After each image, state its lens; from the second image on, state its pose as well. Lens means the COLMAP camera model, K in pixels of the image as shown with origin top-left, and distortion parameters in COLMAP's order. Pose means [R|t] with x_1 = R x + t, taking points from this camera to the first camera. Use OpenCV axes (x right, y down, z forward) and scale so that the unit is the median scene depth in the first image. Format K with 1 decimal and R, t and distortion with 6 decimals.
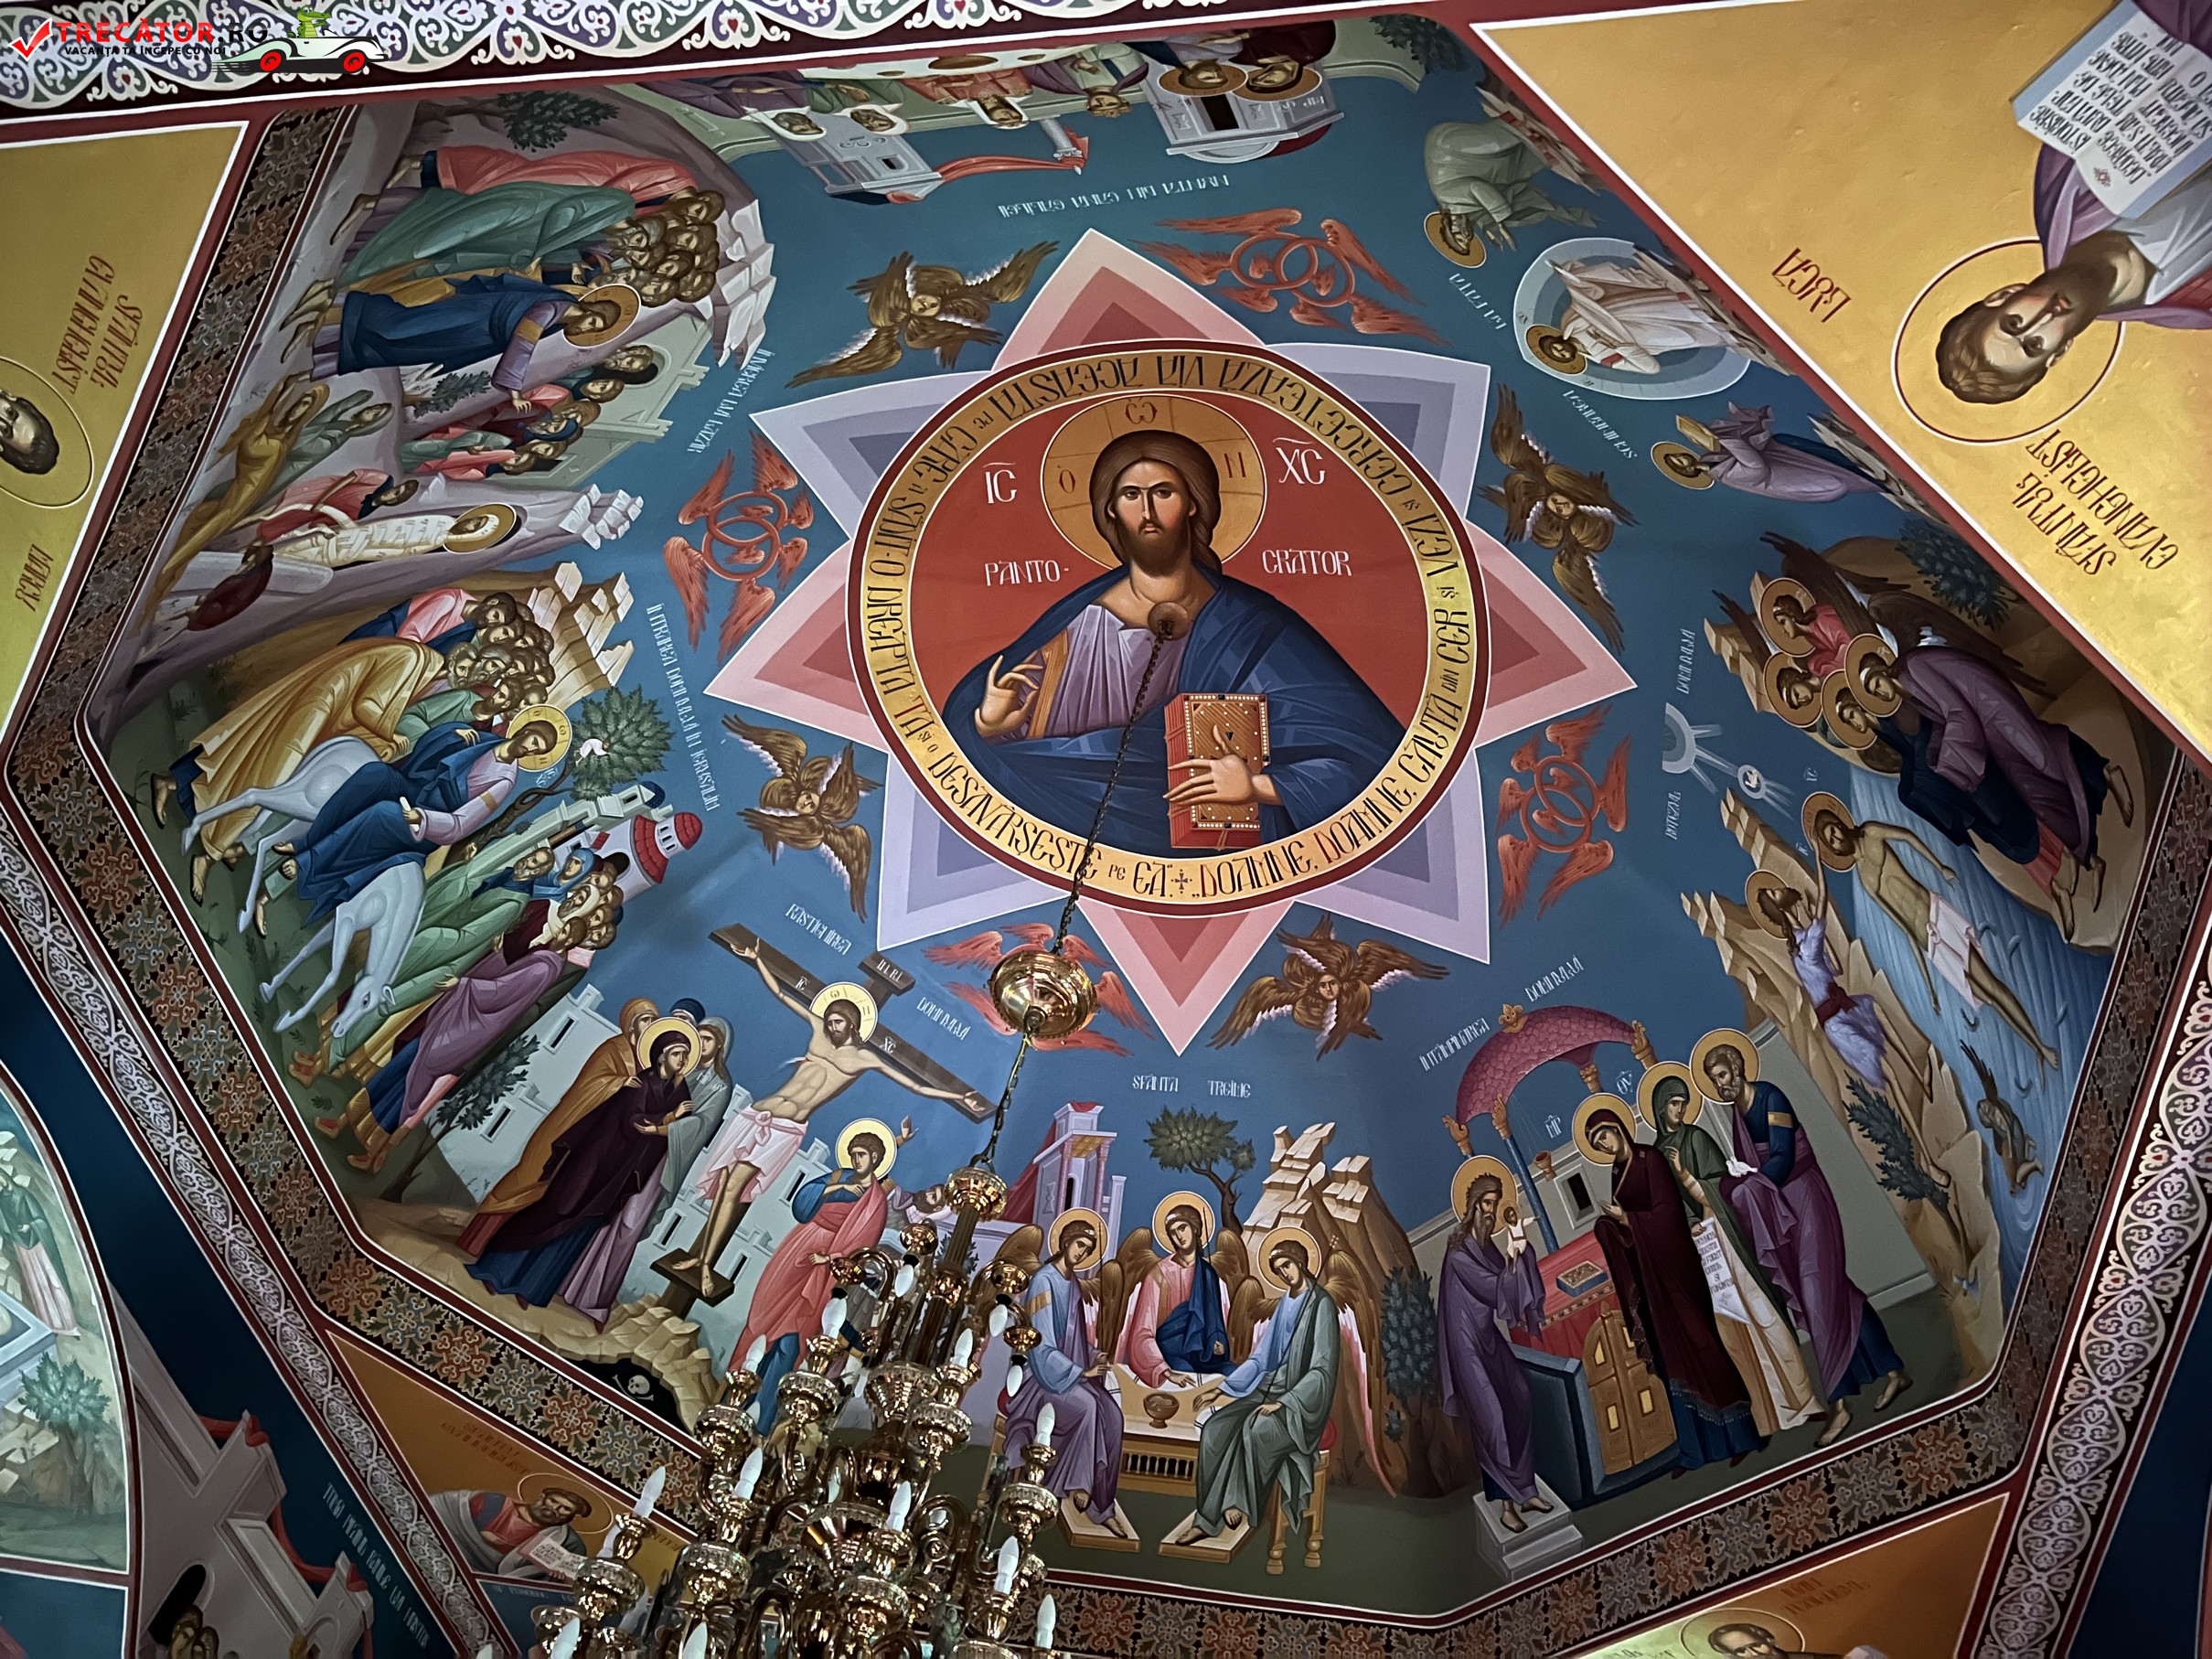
lens RADIAL K [[1682.1, 0, 1106.0], [0, 1682.1, 829.5], [0, 0, 1]] dist [0.017381, -0.009639]
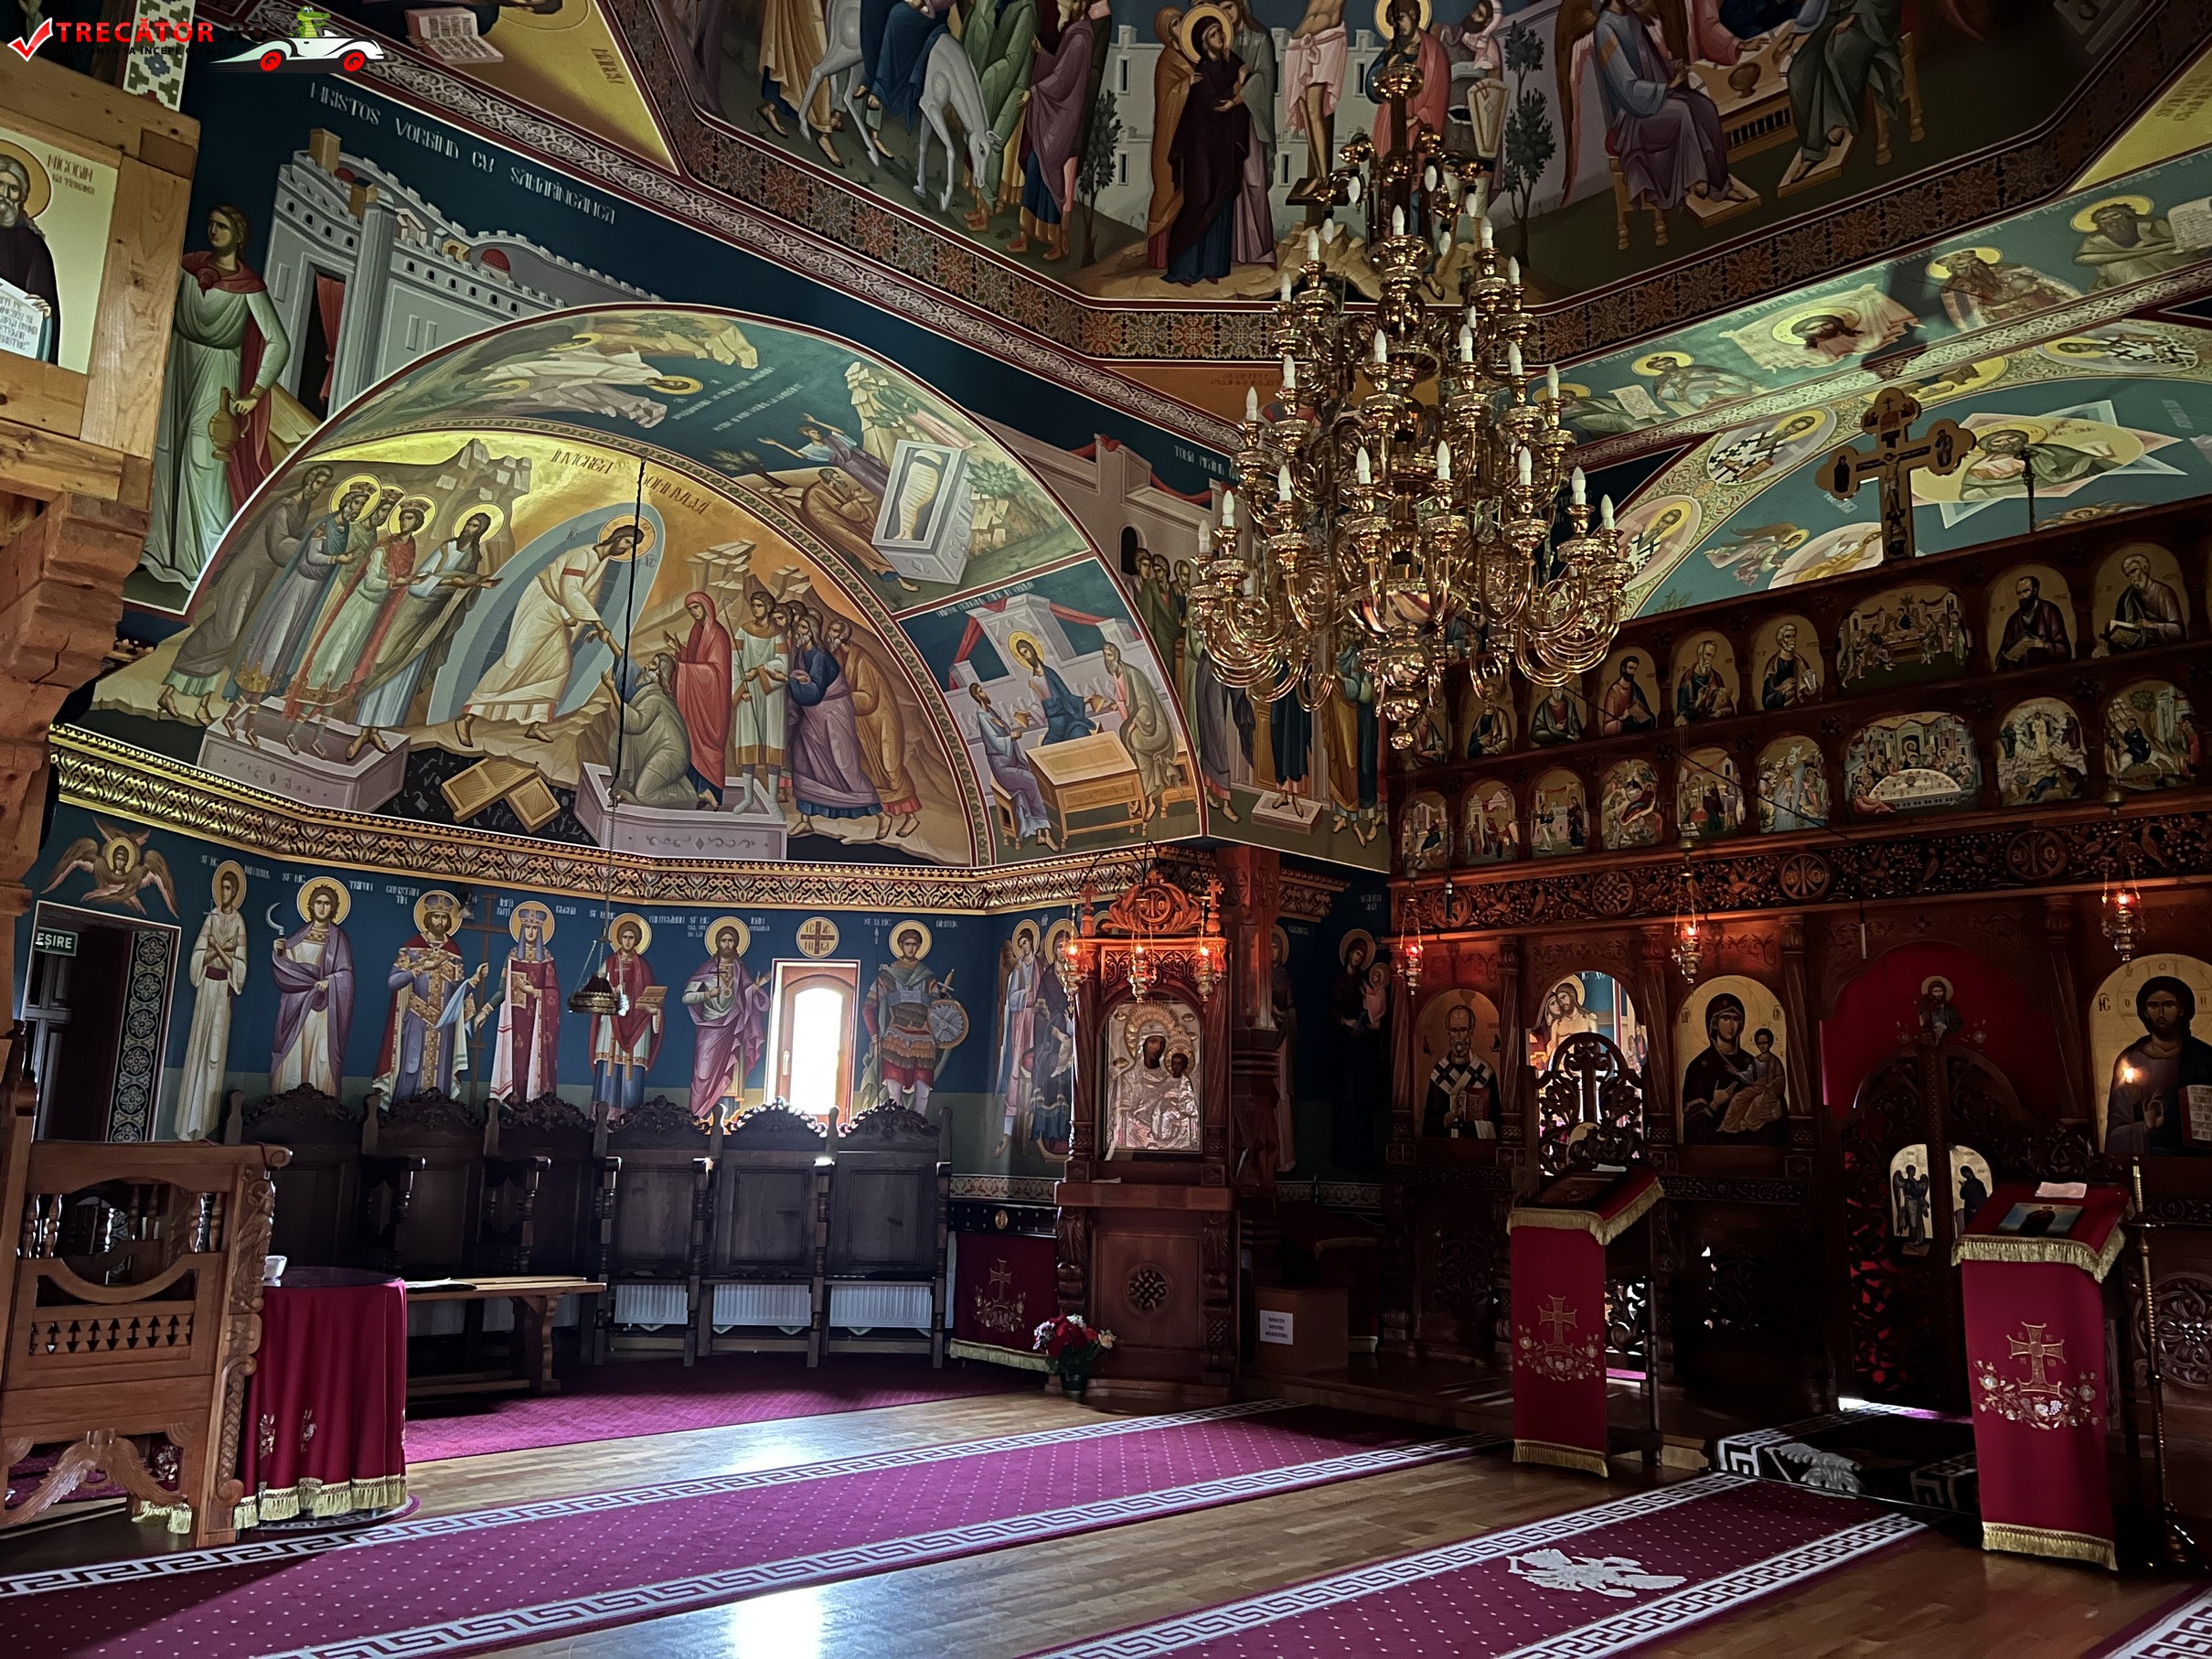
lens RADIAL K [[1682.1, 0, 1106.0], [0, 1682.1, 829.5], [0, 0, 1]] dist [0.017381, -0.009639]
pose [[0.771556, -0.283228, -0.569634, 0.216938], [0.581971, 0.675881, 0.452211, -0.073239], [0.256925, -0.680417, 0.686310, -0.215296]]
